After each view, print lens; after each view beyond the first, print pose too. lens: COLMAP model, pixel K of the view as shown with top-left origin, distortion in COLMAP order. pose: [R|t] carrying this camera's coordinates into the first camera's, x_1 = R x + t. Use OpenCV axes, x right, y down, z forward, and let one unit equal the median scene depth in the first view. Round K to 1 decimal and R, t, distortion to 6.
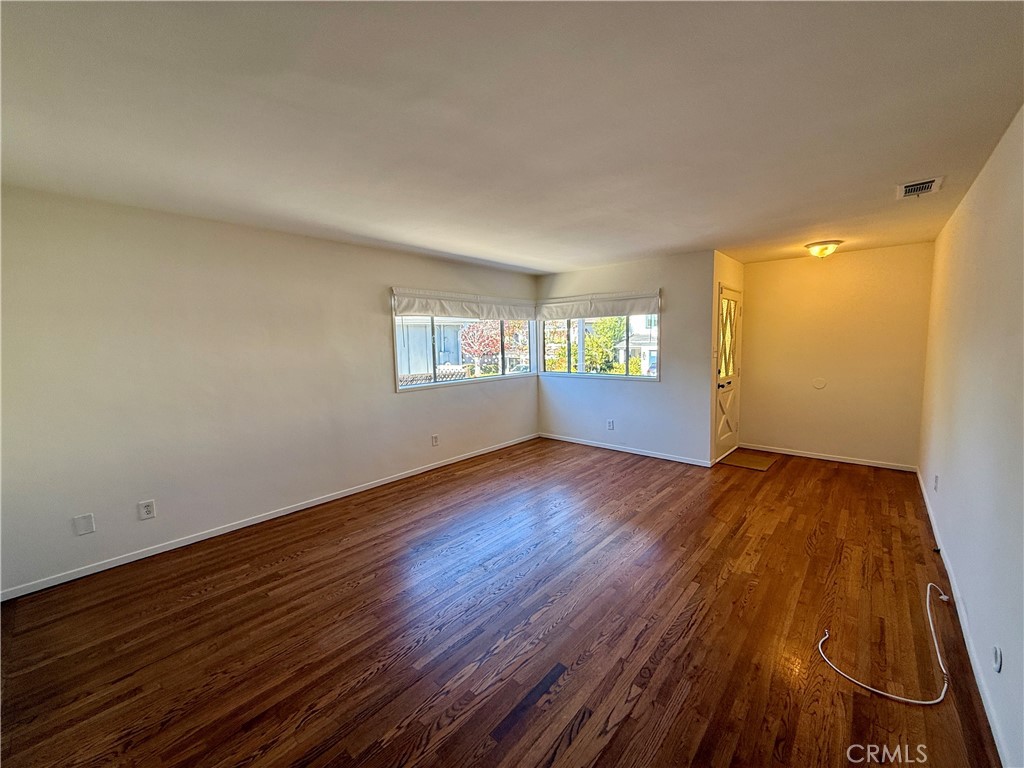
lens RADIAL K [[411.0, 0, 510.3], [0, 411.0, 382.6], [0, 0, 1]] dist [0.000763, 0.000192]
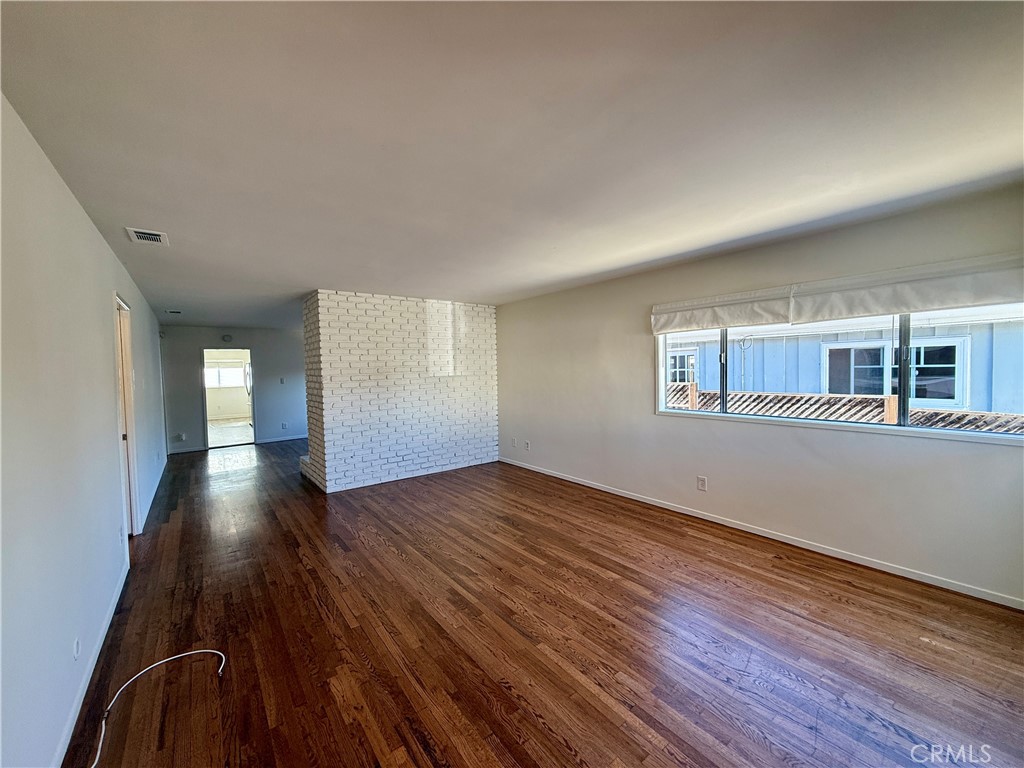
lens RADIAL K [[411.0, 0, 510.3], [0, 411.0, 382.6], [0, 0, 1]] dist [0.000763, 0.000192]
pose [[-0.195244, 0.059838, -0.978928, 0.740377], [-0.073091, 0.994474, 0.075366, -0.098598], [0.978027, 0.086266, -0.189791, 0.858370]]
